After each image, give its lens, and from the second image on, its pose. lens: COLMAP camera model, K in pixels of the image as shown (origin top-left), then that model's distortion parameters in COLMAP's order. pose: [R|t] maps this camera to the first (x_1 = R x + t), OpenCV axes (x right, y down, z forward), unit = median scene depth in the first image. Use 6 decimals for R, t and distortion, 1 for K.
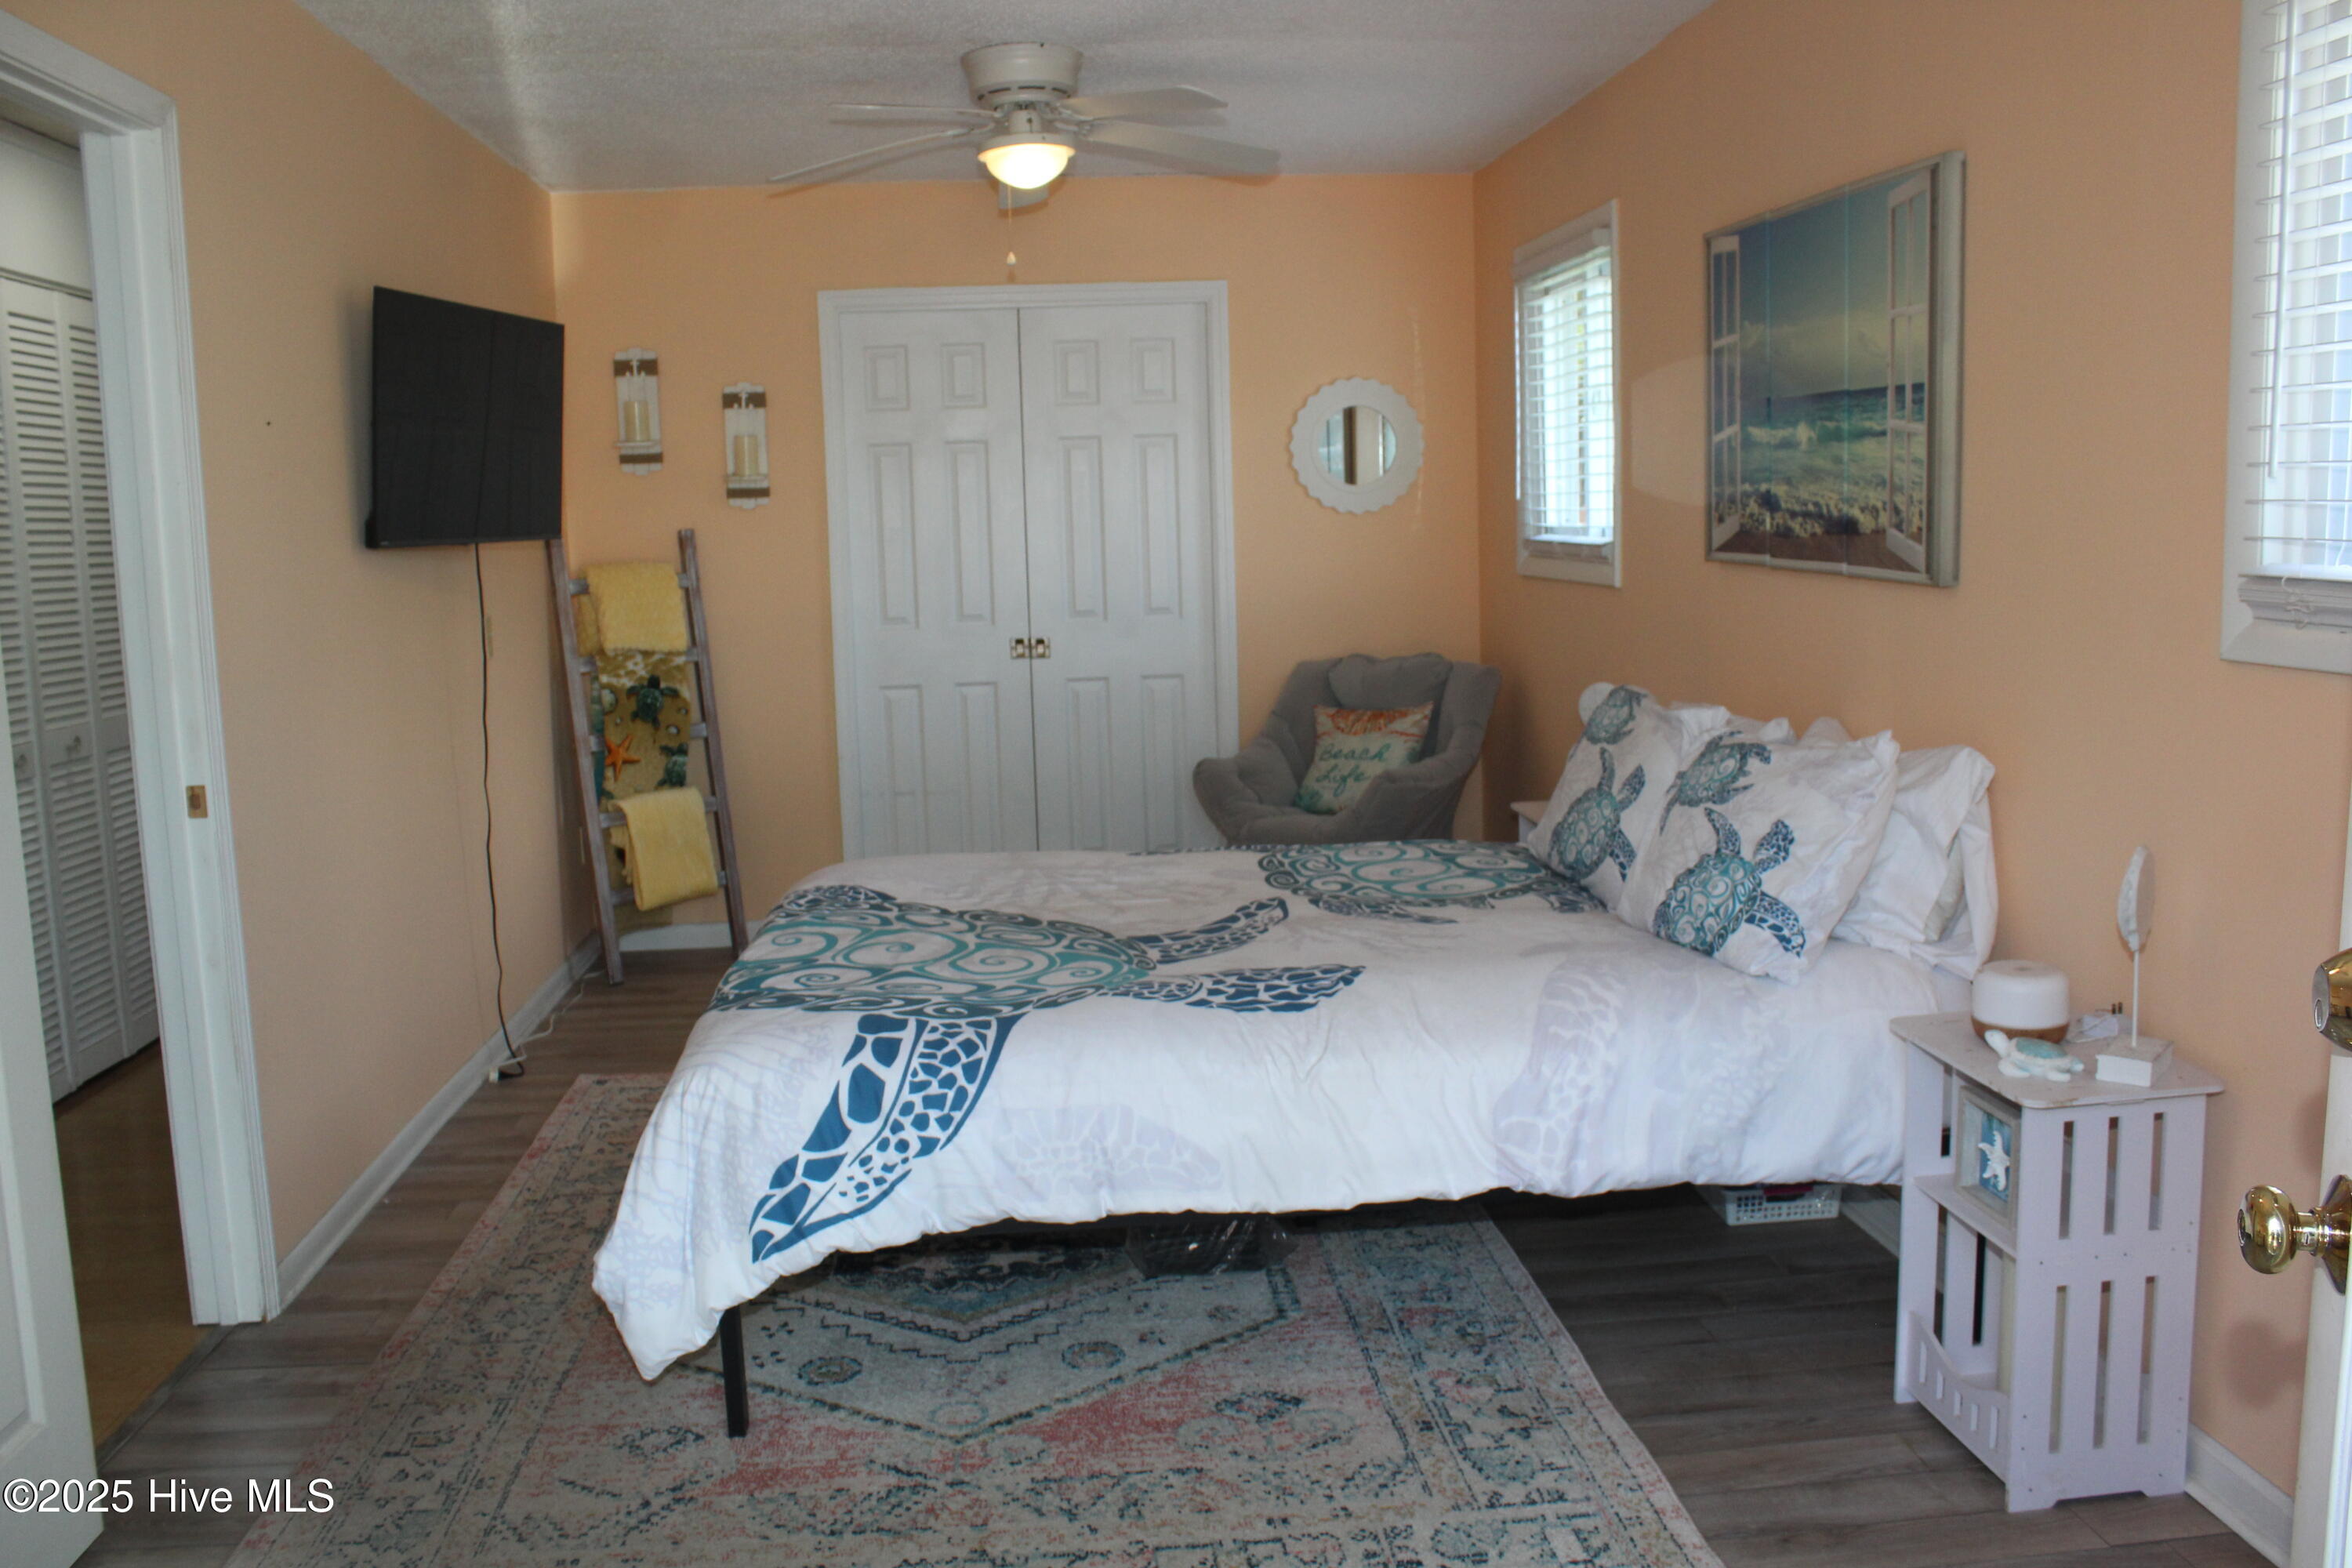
lens RADIAL K [[1958.1, 0, 1163.4], [0, 1958.1, 774.8], [0, 0, 1]] dist [-0.171831, 0.163594]
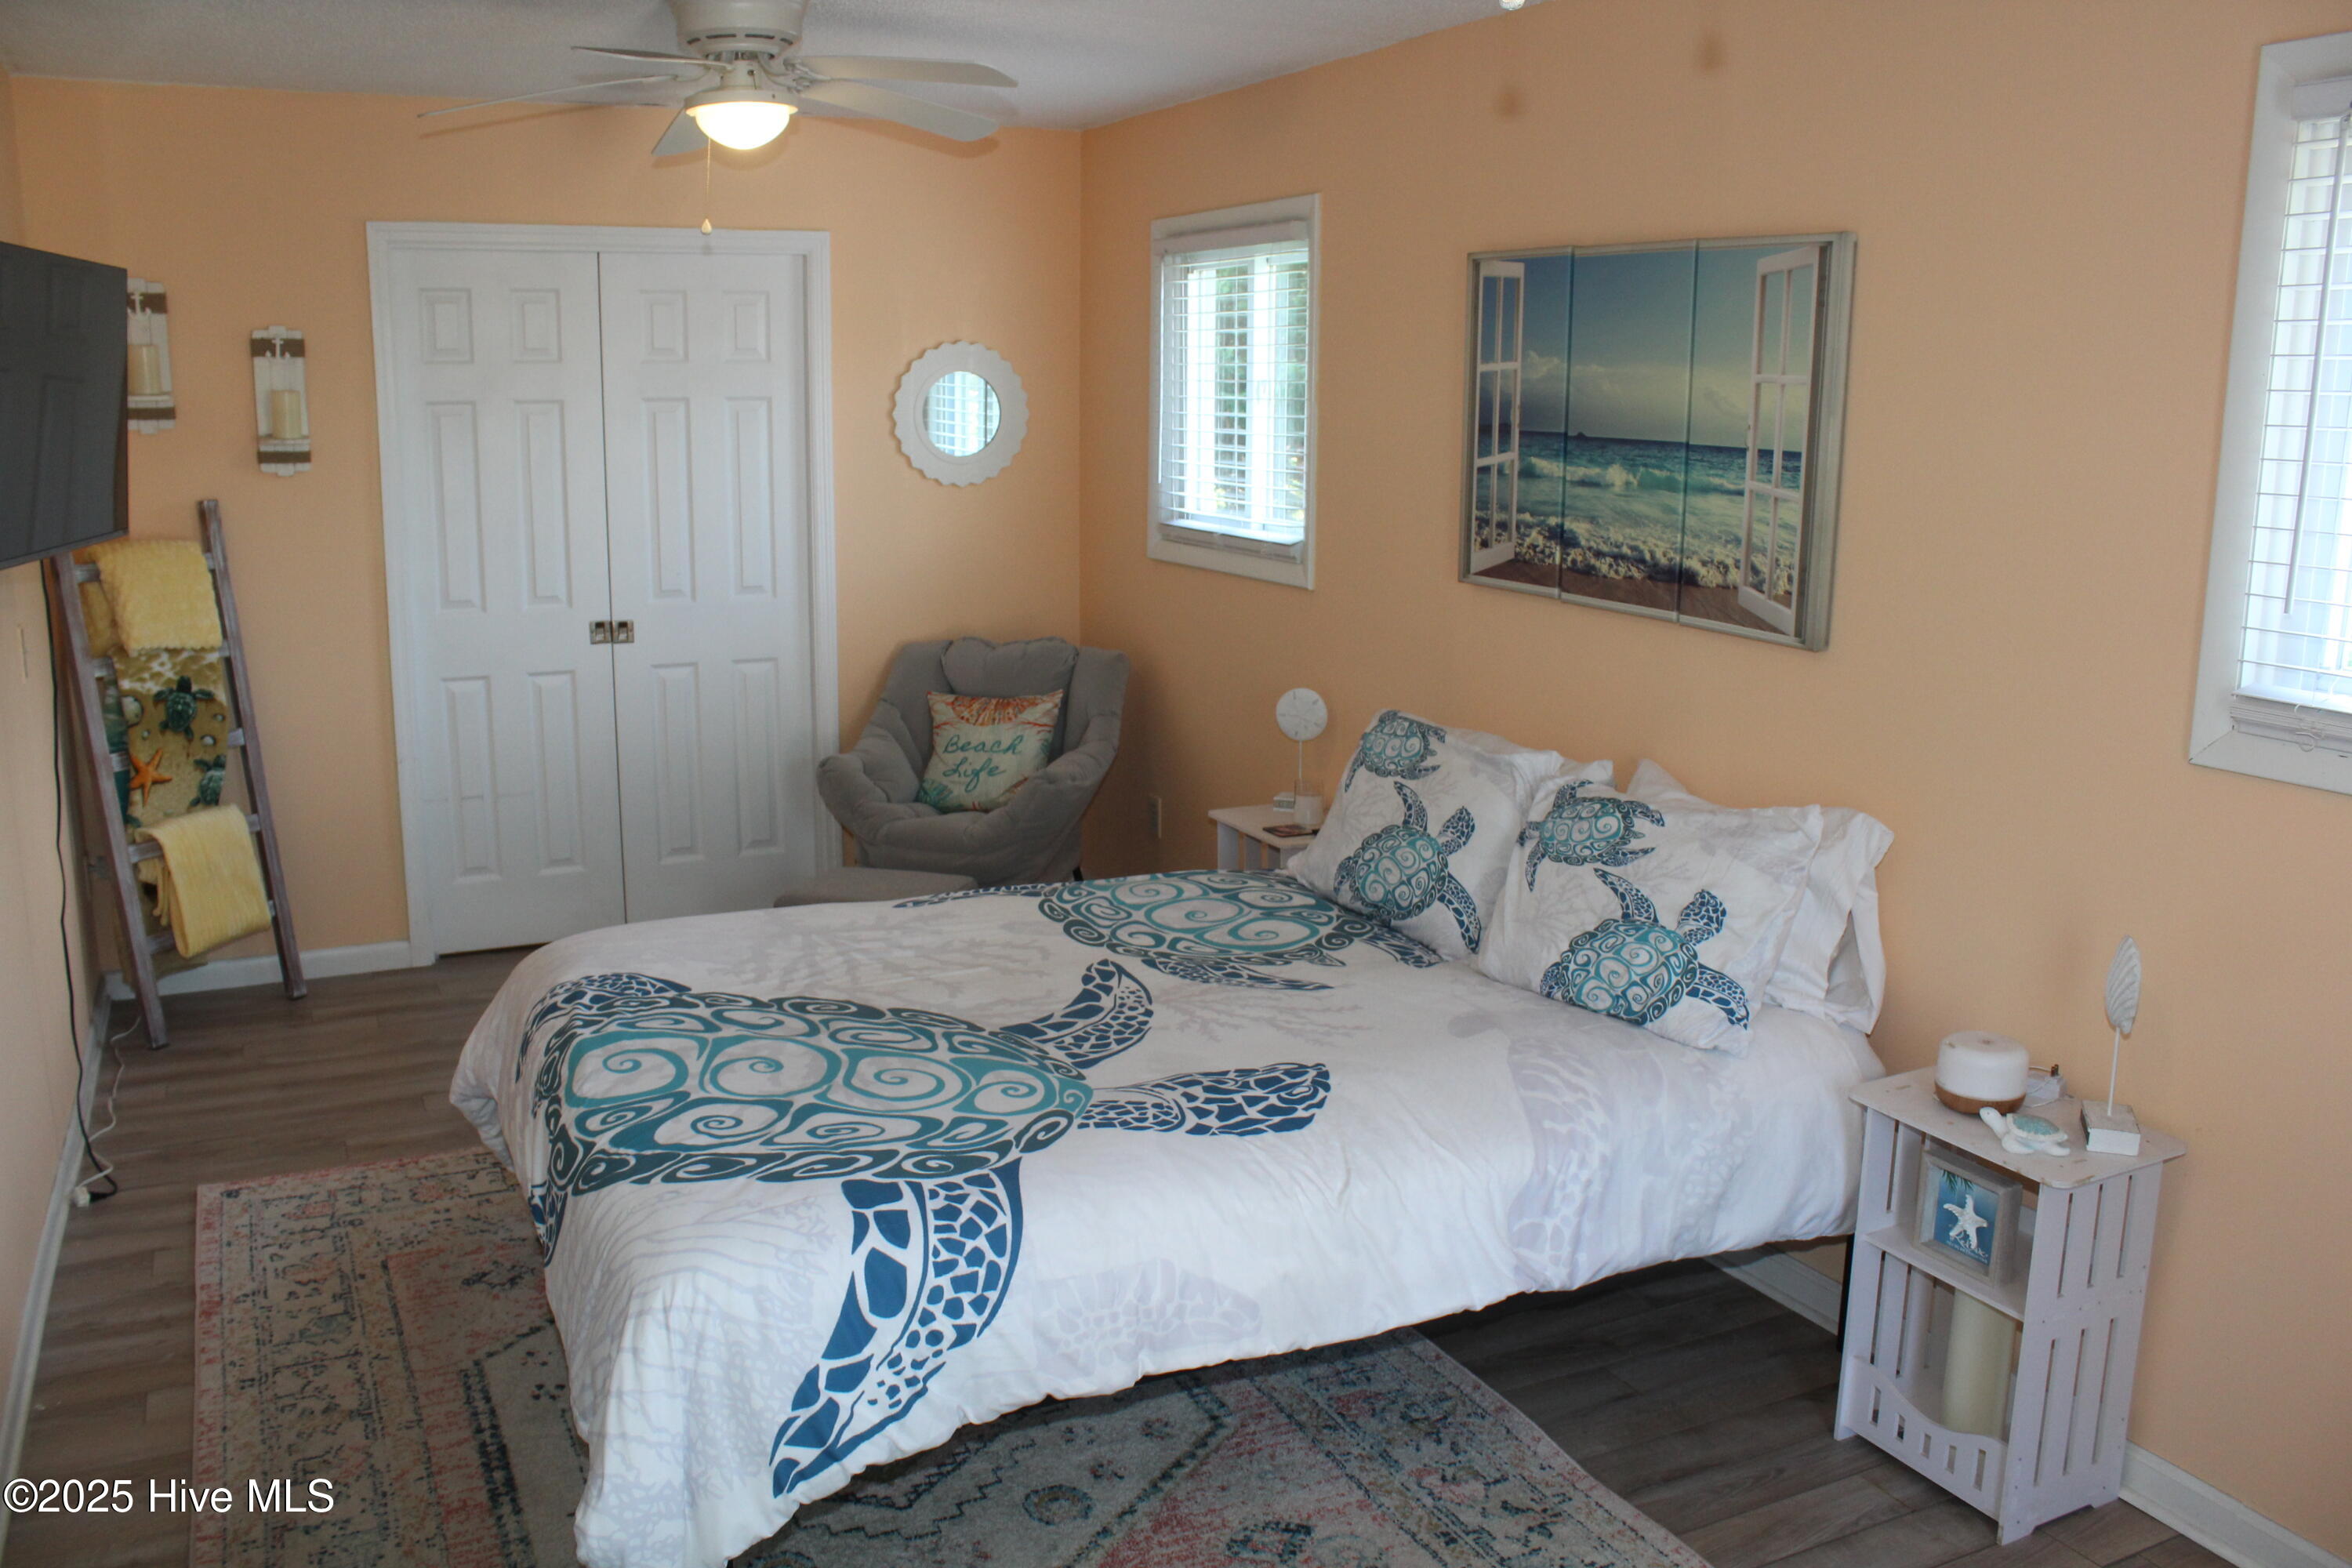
lens RADIAL K [[1958.1, 0, 1163.4], [0, 1958.1, 774.8], [0, 0, 1]] dist [-0.171831, 0.163594]
pose [[0.933358, -0.034564, 0.357278, -0.303988], [0.013290, 0.997998, 0.061830, -0.102226], [-0.358700, -0.052962, 0.931949, 0.149713]]
